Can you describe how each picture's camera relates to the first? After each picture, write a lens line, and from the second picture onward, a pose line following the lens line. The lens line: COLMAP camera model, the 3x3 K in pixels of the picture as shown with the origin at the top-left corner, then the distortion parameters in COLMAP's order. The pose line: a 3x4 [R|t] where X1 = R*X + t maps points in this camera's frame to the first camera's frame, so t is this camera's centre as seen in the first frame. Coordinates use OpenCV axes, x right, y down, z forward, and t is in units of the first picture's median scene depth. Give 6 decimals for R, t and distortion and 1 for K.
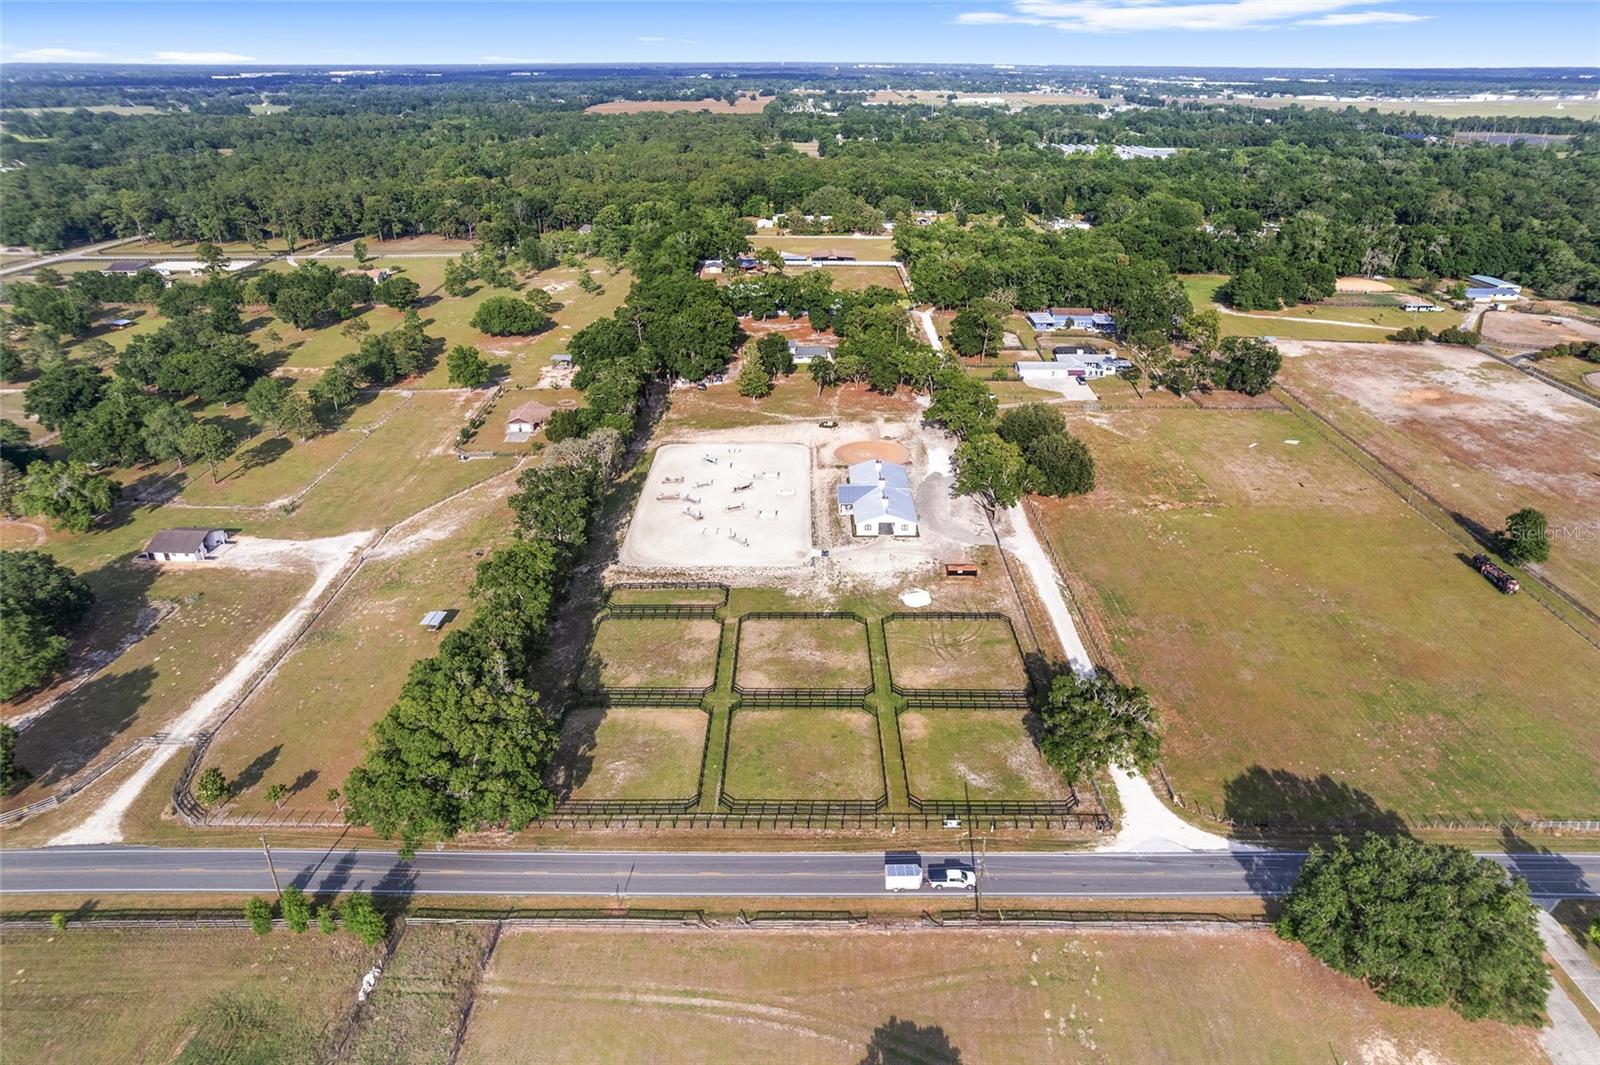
lens RADIAL K [[1024.2, 0, 803.7], [0, 1024.2, 546.5], [0, 0, 1]] dist [-0.080544, 0.073960]
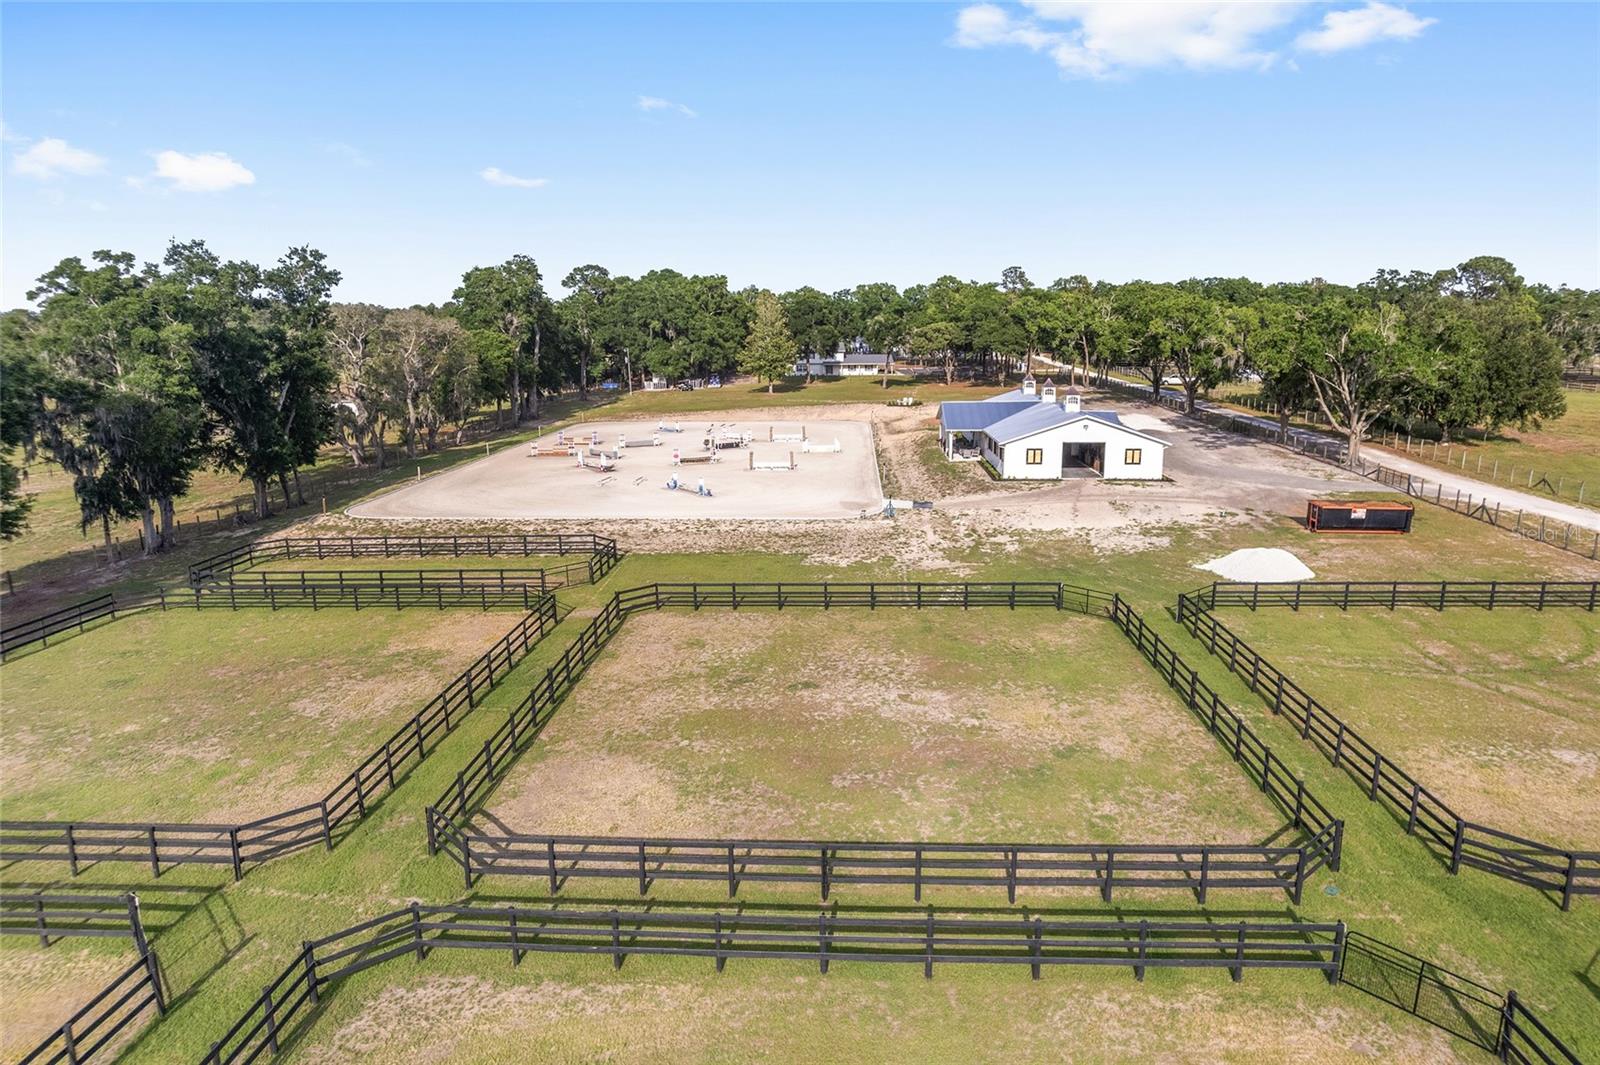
lens RADIAL K [[1024.2, 0, 803.7], [0, 1024.2, 546.5], [0, 0, 1]] dist [-0.080544, 0.073960]
pose [[0.998783, 0.002742, -0.049254, -0.002670], [-0.014201, 0.972169, -0.233849, 0.101417], [0.047242, 0.234264, 0.971025, 0.641588]]
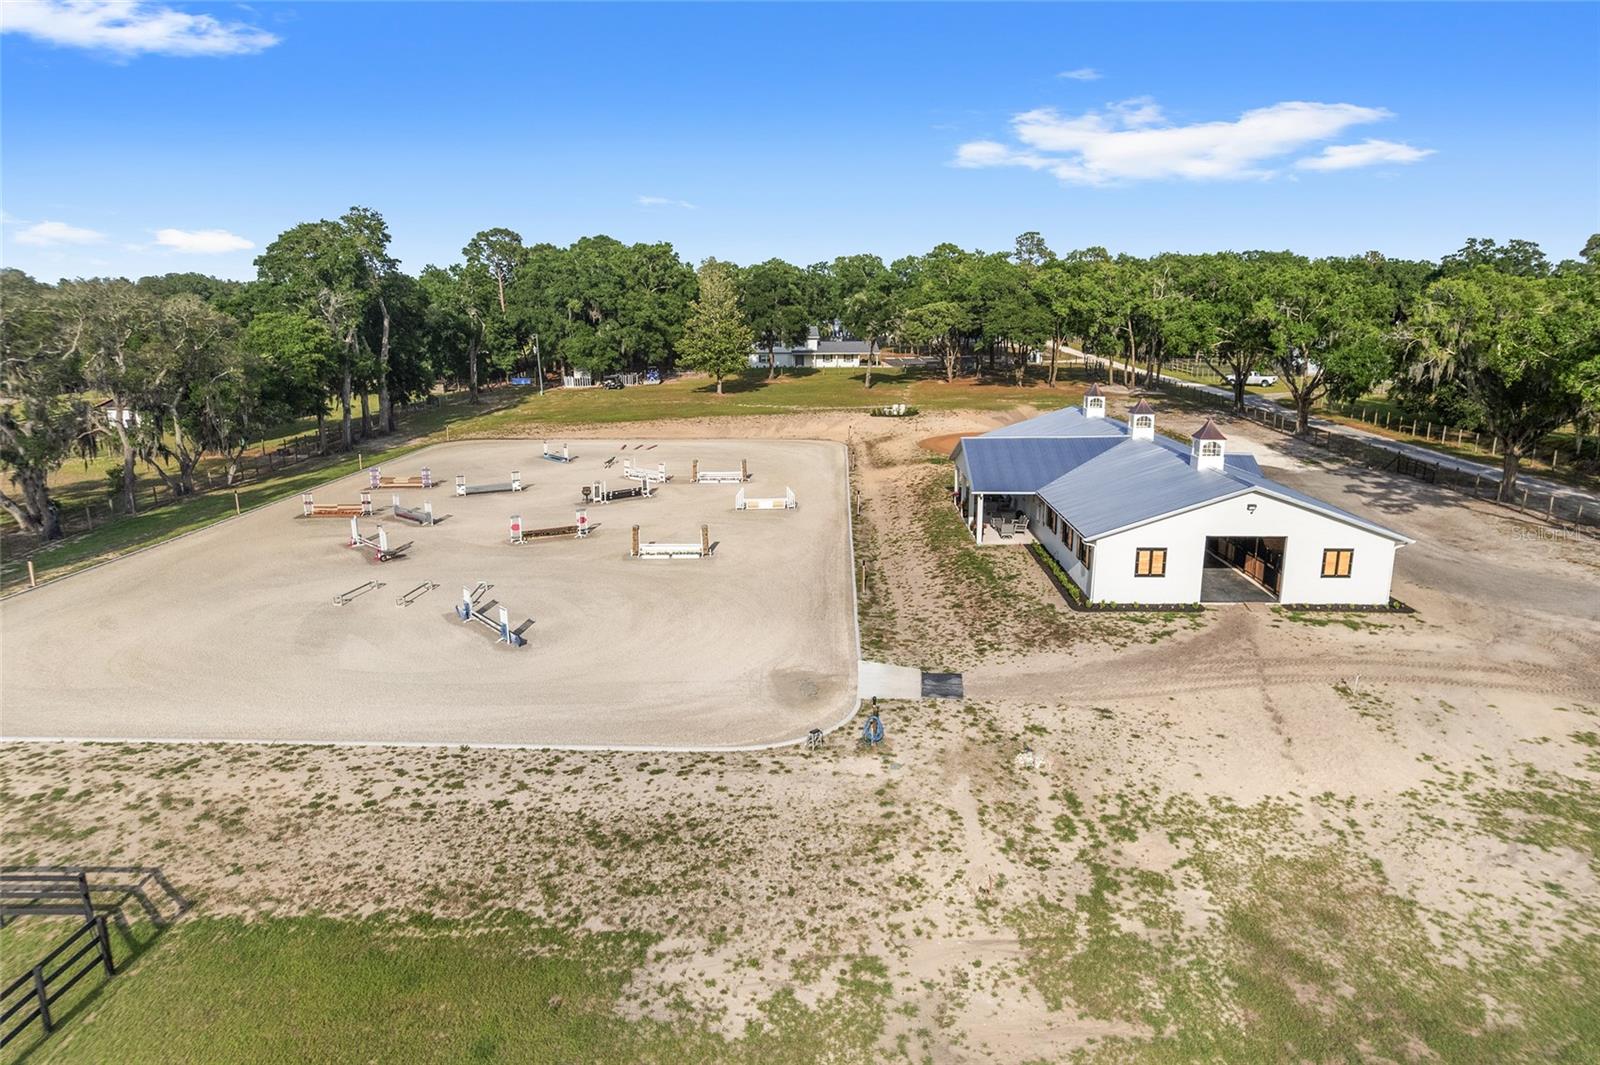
lens RADIAL K [[1028.6, 0, 804.9], [0, 1028.6, 539.0], [0, 0, 1]] dist [-0.082403, 0.075721]
pose [[0.999461, 0.003000, -0.032689, 0.003540], [-0.010198, 0.974920, -0.222321, 0.020870], [0.031202, 0.222534, 0.974425, 0.806659]]
